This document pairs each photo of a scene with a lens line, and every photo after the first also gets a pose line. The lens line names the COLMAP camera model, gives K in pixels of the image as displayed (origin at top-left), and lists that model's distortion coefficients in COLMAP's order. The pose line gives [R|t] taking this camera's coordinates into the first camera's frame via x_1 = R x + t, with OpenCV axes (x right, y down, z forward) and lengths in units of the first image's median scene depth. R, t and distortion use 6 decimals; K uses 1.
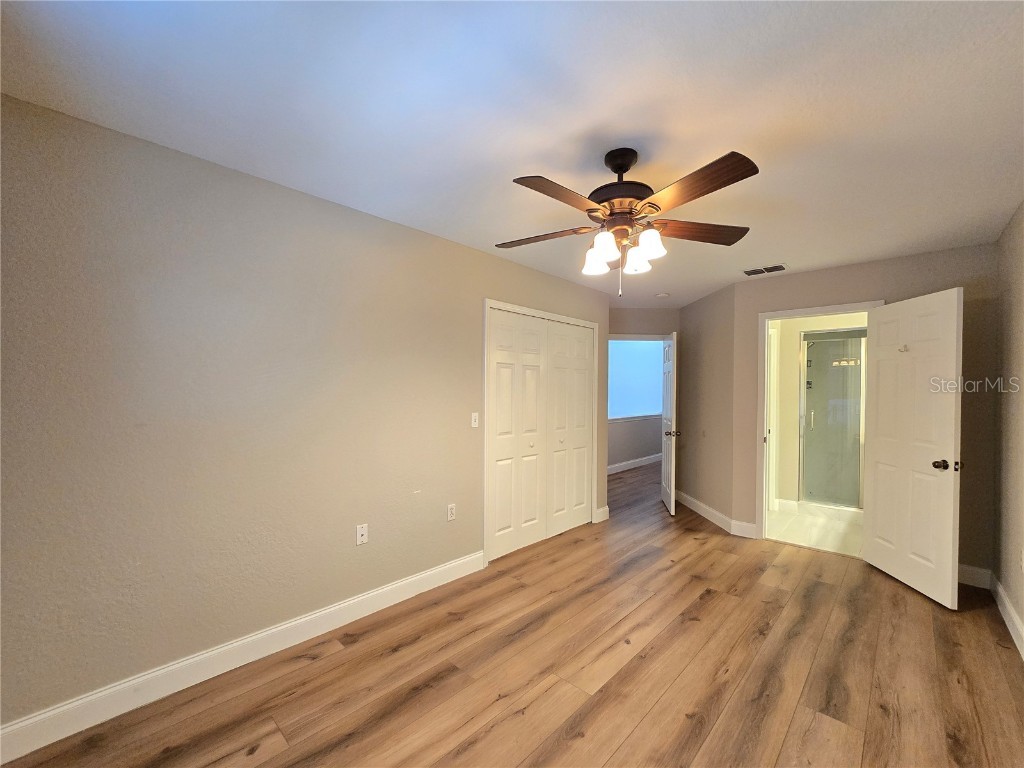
lens RADIAL K [[420.8, 0, 520.0], [0, 420.8, 392.0], [0, 0, 1]] dist [-0.001474, 0.000158]
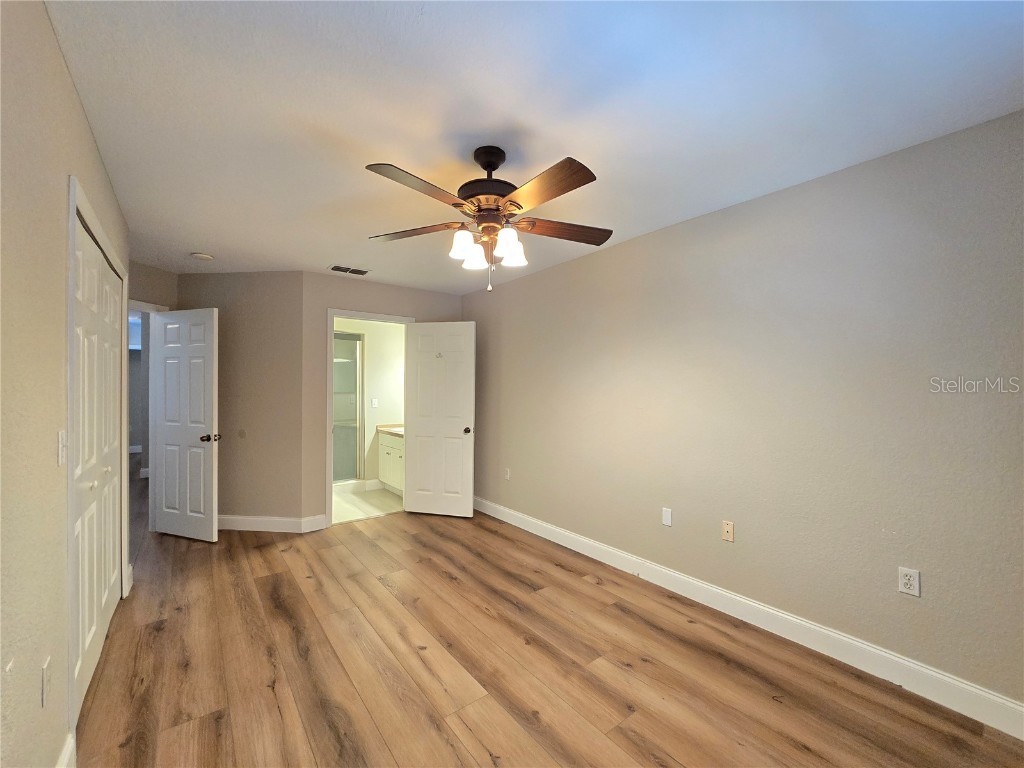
lens RADIAL K [[420.8, 0, 520.0], [0, 420.8, 392.0], [0, 0, 1]] dist [-0.001474, 0.000158]
pose [[0.153482, -0.014106, 0.988051, -0.547312], [-0.001342, 0.999894, 0.014484, 0.002806], [-0.988151, -0.003549, 0.153447, 0.548543]]
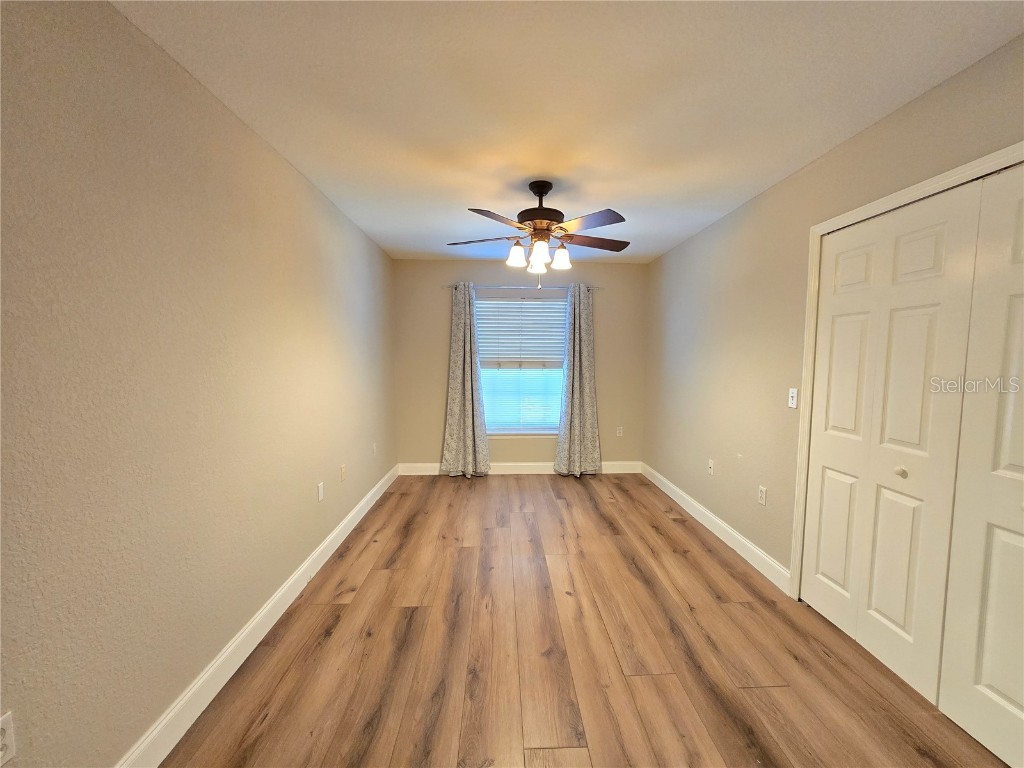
lens RADIAL K [[420.8, 0, 520.0], [0, 420.8, 392.0], [0, 0, 1]] dist [-0.001474, 0.000158]
pose [[-0.696804, 0.053413, -0.715270, 0.924808], [-0.009898, 0.996412, 0.084049, -0.003859], [0.717194, 0.065645, -0.693775, 1.387760]]
